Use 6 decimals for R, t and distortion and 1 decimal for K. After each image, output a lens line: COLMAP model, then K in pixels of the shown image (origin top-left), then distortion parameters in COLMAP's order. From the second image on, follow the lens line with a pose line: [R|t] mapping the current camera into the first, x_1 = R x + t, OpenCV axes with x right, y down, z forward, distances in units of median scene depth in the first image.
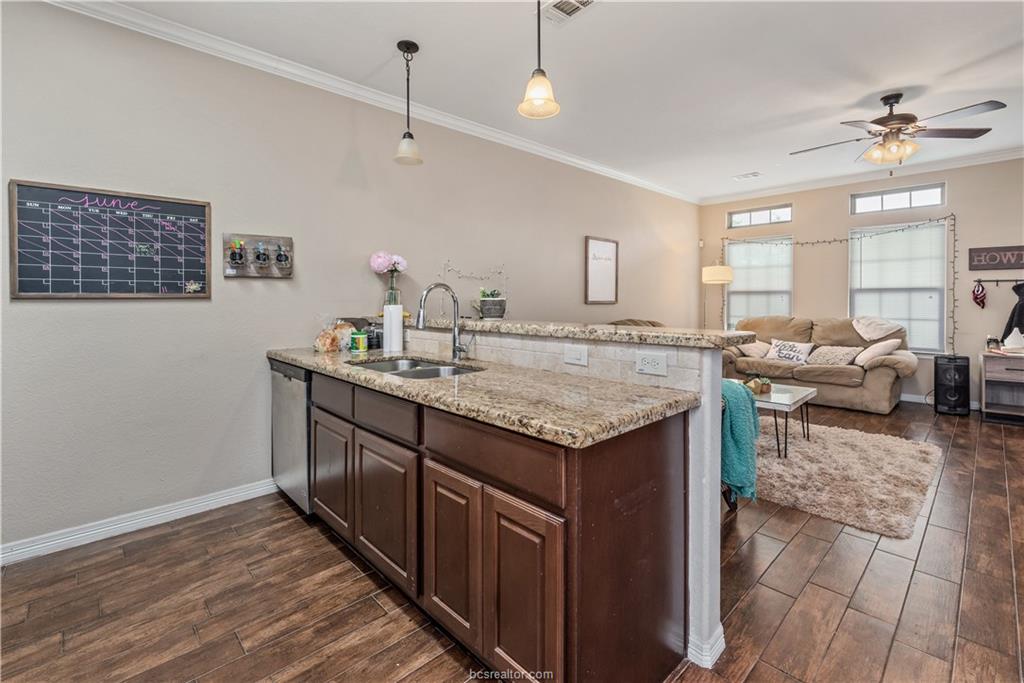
lens RADIAL K [[456.6, 0, 520.4], [0, 456.6, 297.7], [0, 0, 1]] dist [-0.003119, 0.000504]
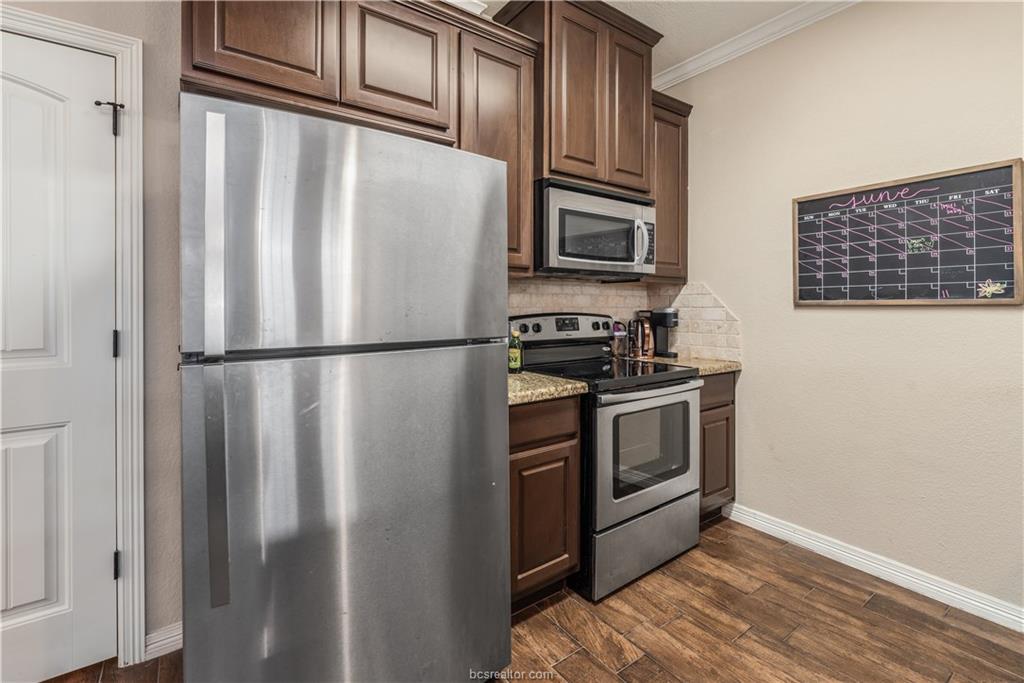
lens RADIAL K [[456.6, 0, 517.1], [0, 456.6, 299.2], [0, 0, 1]] dist [-0.003119, 0.000504]
pose [[-0.162682, -0.008569, -0.986641, 0.071730], [0.006665, 0.999930, -0.009783, -0.005818], [0.986656, -0.008168, -0.162613, 0.382186]]
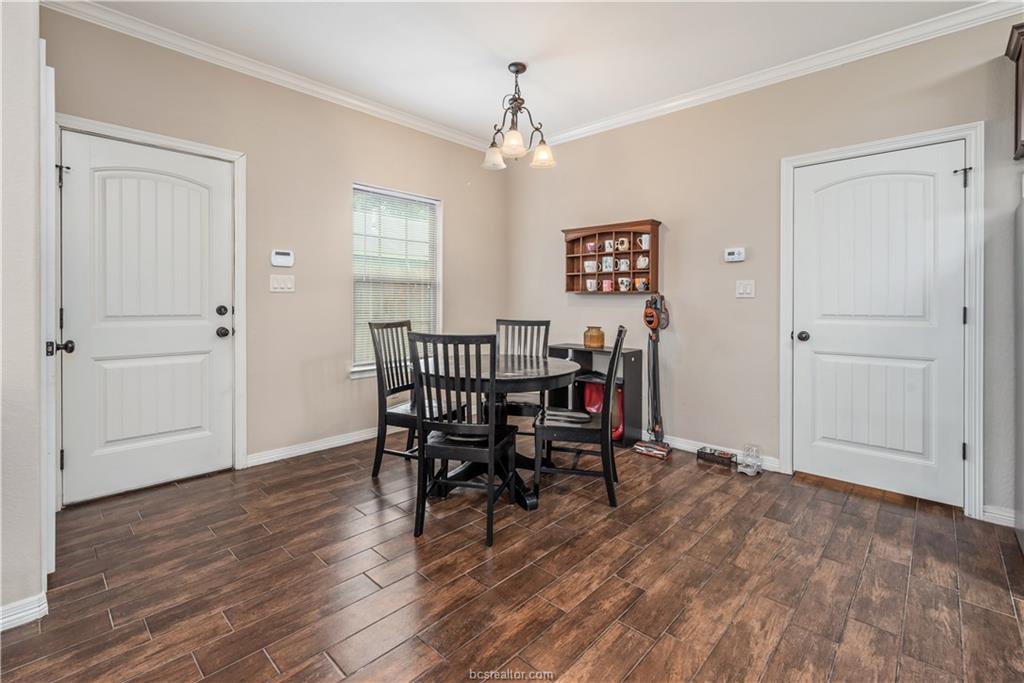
lens RADIAL K [[456.6, 0, 522.4], [0, 456.6, 303.2], [0, 0, 1]] dist [-0.003119, 0.000504]
pose [[-0.998967, -0.002979, -0.045342, 0.519696], [-0.003079, 0.999993, 0.002140, 0.015972], [0.045335, 0.002277, -0.998969, 0.671031]]
